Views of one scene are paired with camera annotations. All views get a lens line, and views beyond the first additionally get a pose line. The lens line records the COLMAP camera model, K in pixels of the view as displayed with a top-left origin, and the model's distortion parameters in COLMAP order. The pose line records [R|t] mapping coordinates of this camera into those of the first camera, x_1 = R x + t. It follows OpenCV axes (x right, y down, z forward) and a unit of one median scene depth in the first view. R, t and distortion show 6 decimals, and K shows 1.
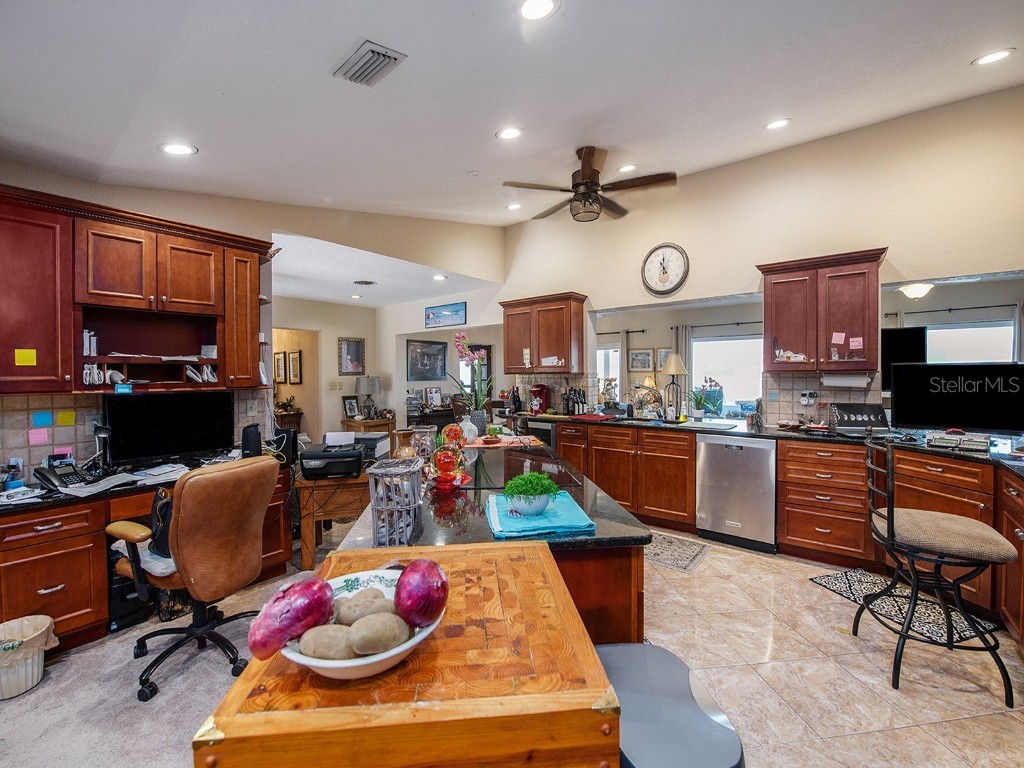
lens RADIAL K [[425.9, 0, 505.8], [0, 425.9, 375.0], [0, 0, 1]] dist [-0.014186, -0.000126]
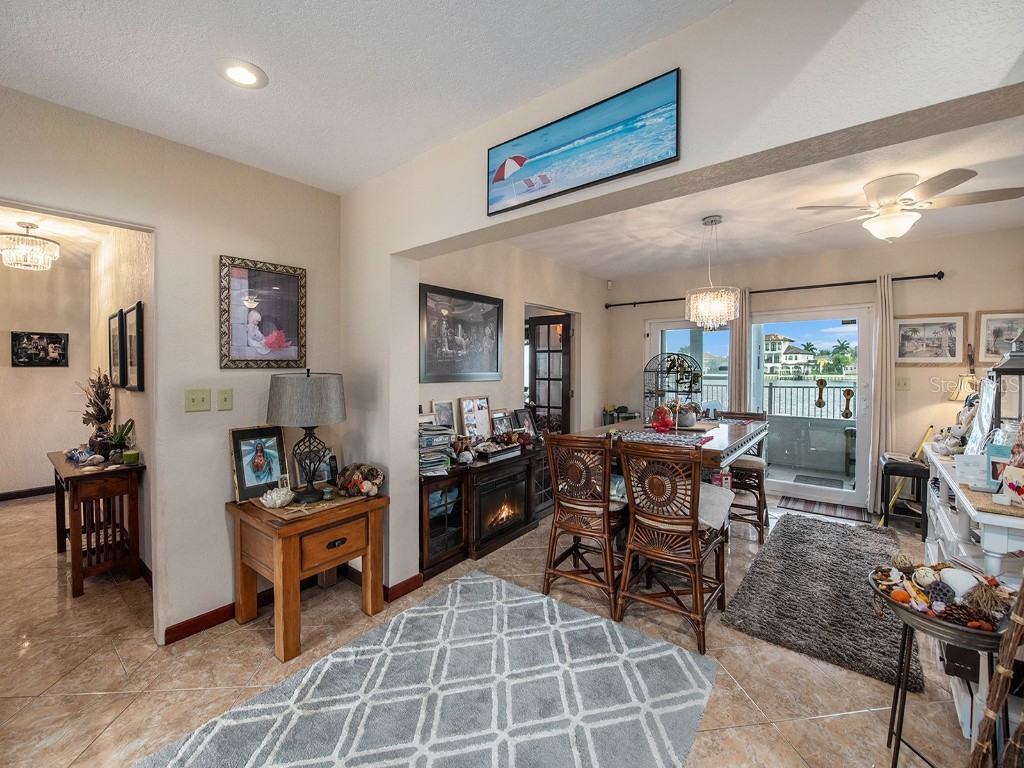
lens RADIAL K [[425.9, 0, 505.8], [0, 425.9, 375.0], [0, 0, 1]] dist [-0.014186, -0.000126]
pose [[0.999946, 0.009011, 0.005118, -0.166045], [-0.009055, 0.999922, 0.008587, 0.001425], [-0.005041, -0.008633, 0.999950, 0.655581]]
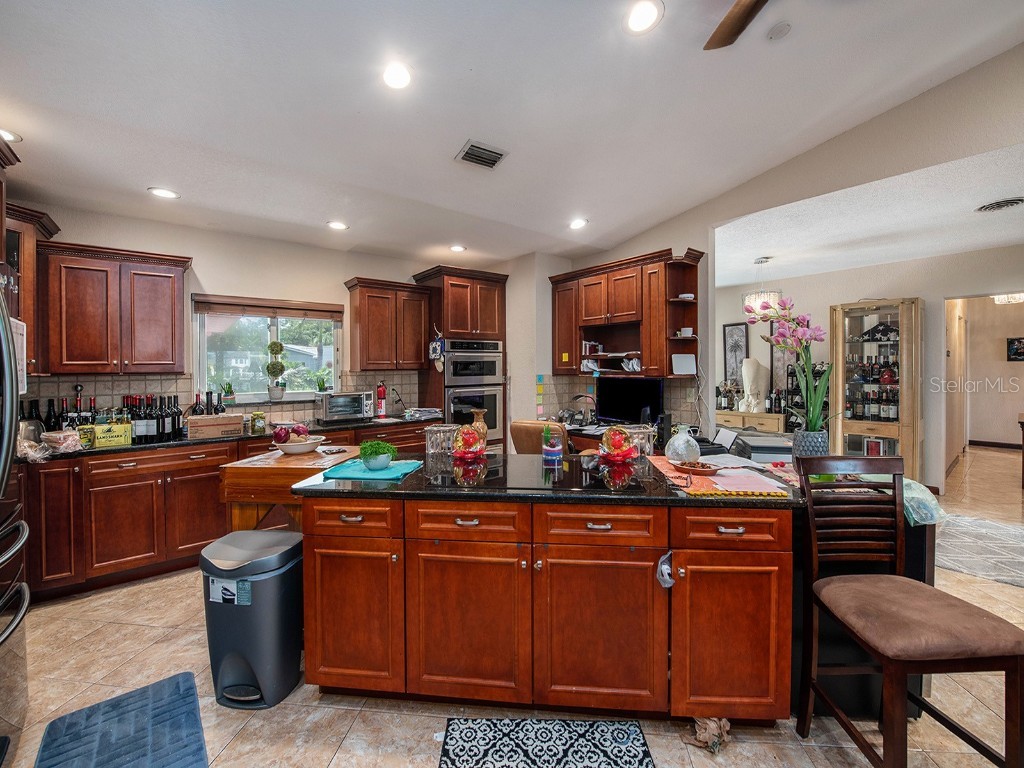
lens RADIAL K [[425.9, 0, 505.8], [0, 425.9, 375.0], [0, 0, 1]] dist [-0.014186, -0.000126]
pose [[-0.208525, 0.035426, -0.977375, 0.279686], [0.009043, 0.999371, 0.034294, -0.008267], [0.977975, -0.001687, -0.208715, 0.343102]]
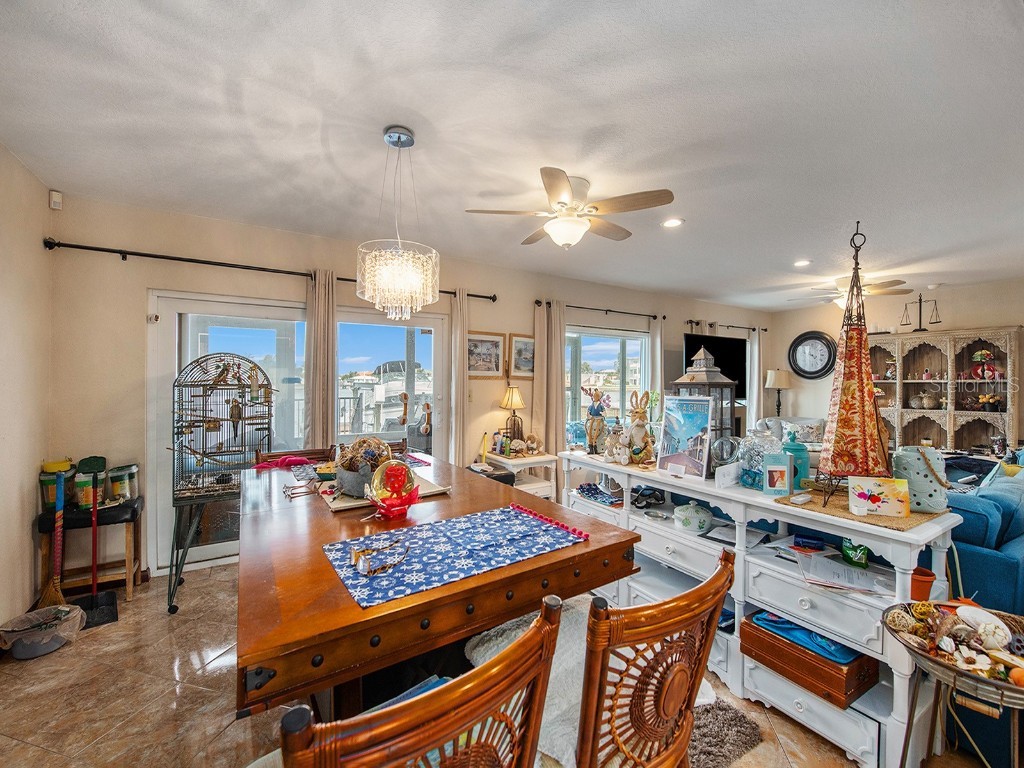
lens RADIAL K [[425.9, 0, 505.8], [0, 425.9, 375.0], [0, 0, 1]] dist [-0.014186, -0.000126]
pose [[0.321996, 0.024540, 0.946423, -0.180390], [0.004564, 0.999612, -0.027472, 0.000772], [-0.946730, 0.013165, 0.321759, 0.979957]]
